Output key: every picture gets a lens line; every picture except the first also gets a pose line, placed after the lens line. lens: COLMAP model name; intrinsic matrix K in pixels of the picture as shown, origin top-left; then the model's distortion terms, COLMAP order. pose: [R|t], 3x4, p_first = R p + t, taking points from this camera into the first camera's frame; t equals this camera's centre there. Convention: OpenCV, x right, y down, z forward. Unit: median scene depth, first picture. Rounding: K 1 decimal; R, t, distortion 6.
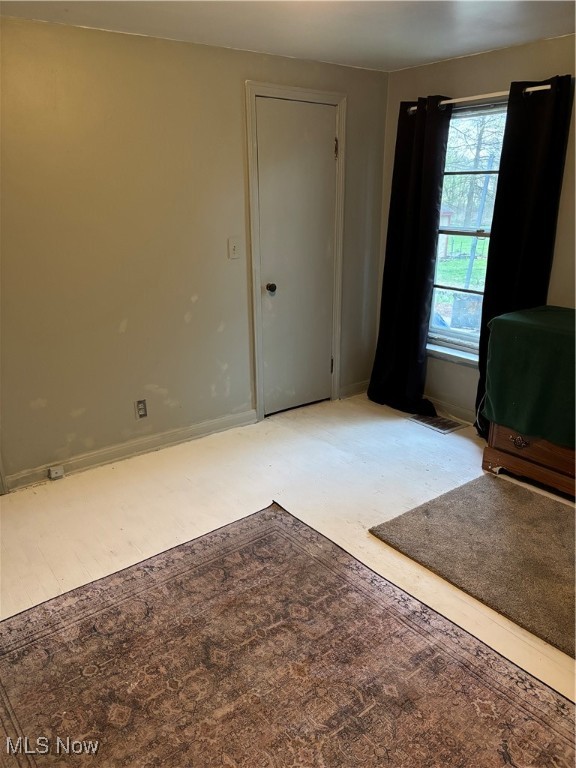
lens RADIAL K [[584.2, 0, 284.0], [0, 584.2, 380.7], [0, 0, 1]] dist [0.070513, -0.049509]
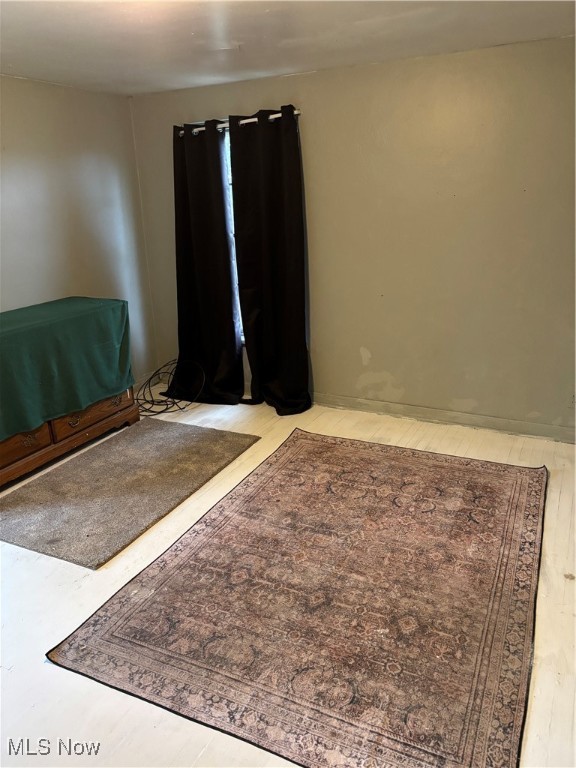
lens RADIAL K [[584.2, 0, 284.0], [0, 584.2, 380.7], [0, 0, 1]] dist [0.070513, -0.049509]
pose [[-0.442712, -0.246652, 0.862073, -0.945310], [0.322389, 0.853345, 0.409716, -0.372991], [-0.836703, 0.459309, -0.298268, 1.184908]]
